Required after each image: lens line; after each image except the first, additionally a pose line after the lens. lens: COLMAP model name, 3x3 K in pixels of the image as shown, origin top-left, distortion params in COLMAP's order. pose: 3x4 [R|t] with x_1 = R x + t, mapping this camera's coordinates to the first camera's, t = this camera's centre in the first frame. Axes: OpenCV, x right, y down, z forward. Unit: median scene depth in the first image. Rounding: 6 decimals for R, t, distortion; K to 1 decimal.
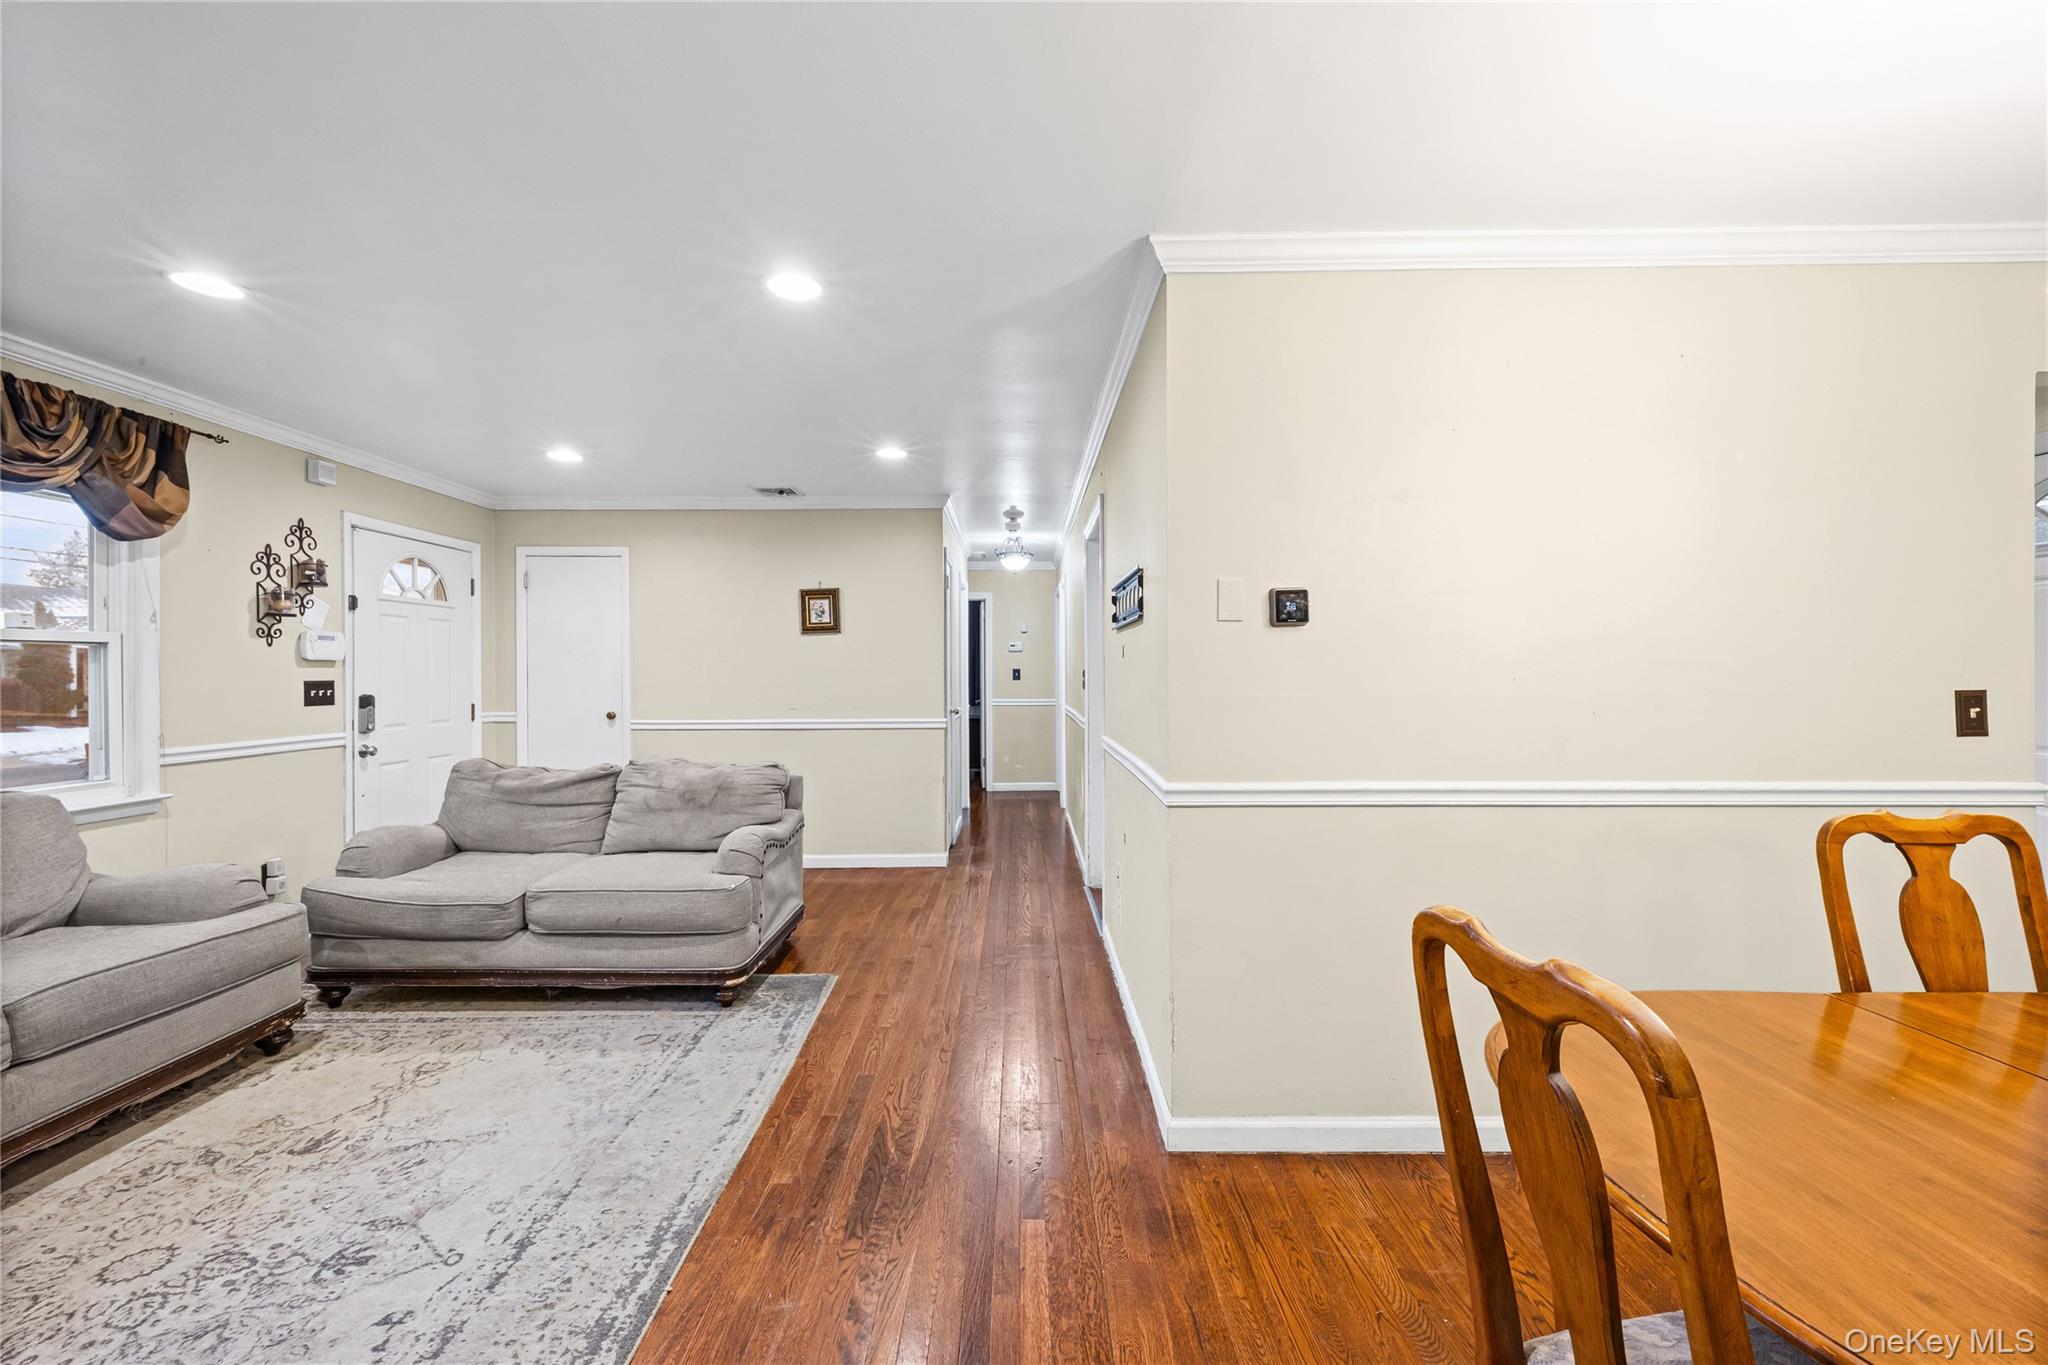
lens RADIAL K [[807.4, 0, 1012.9], [0, 807.4, 673.1], [0, 0, 1]] dist [0.008020, -0.000779]
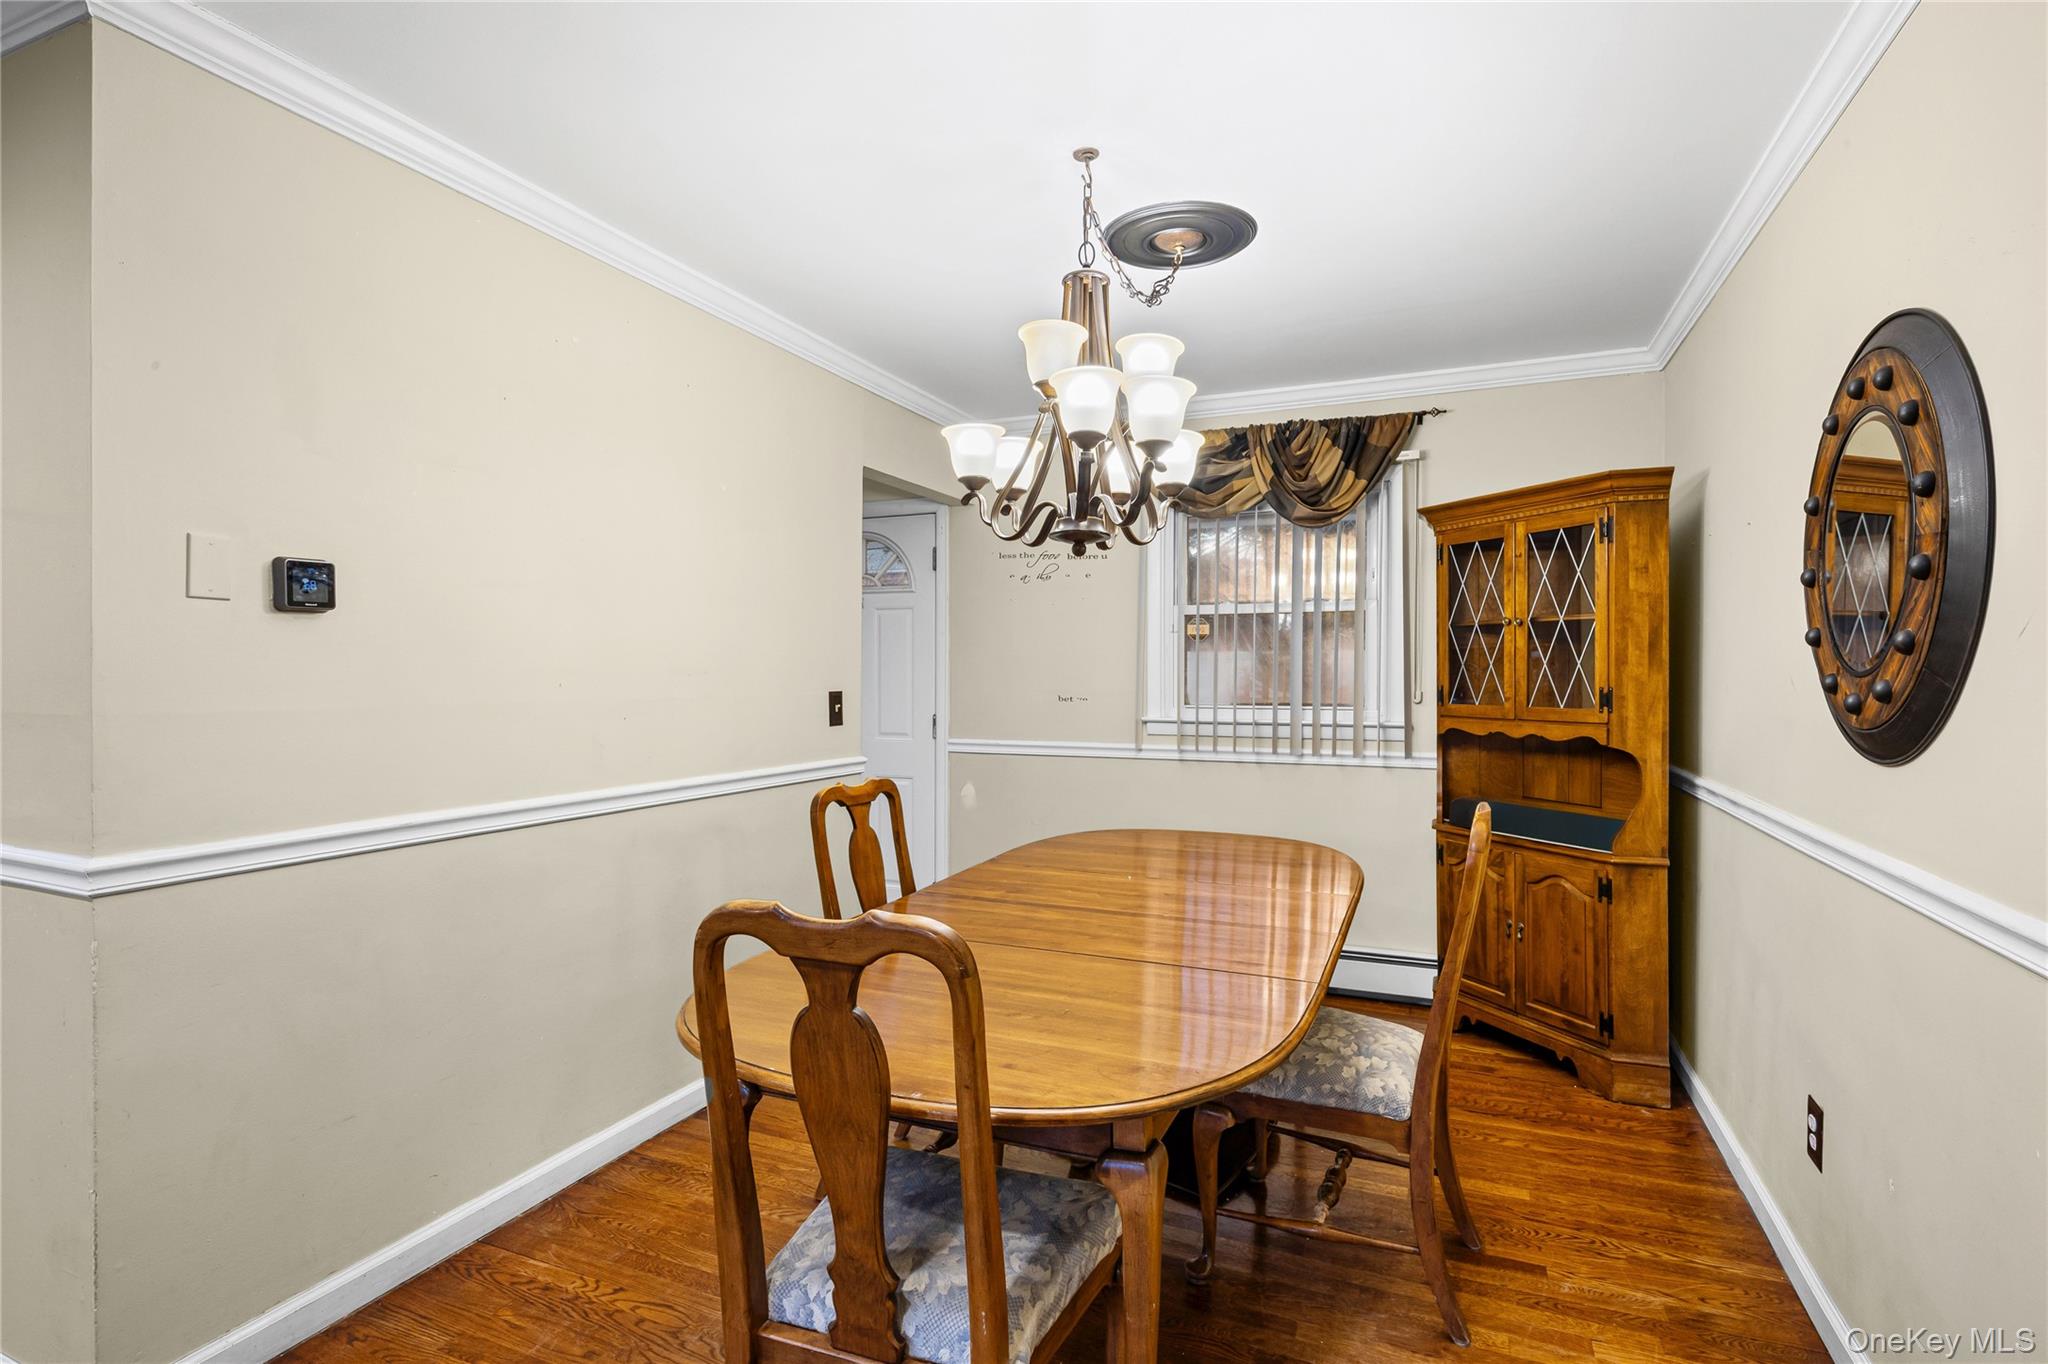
lens RADIAL K [[993.0, 0, 1025.5], [0, 993.0, 682.2], [0, 0, 1]] dist [0.002071, 0.000345]
pose [[0.391515, -0.002410, 0.920168, -0.158427], [-0.004135, 0.999982, 0.004378, -0.001876], [-0.920162, -0.005519, 0.391498, 0.045491]]
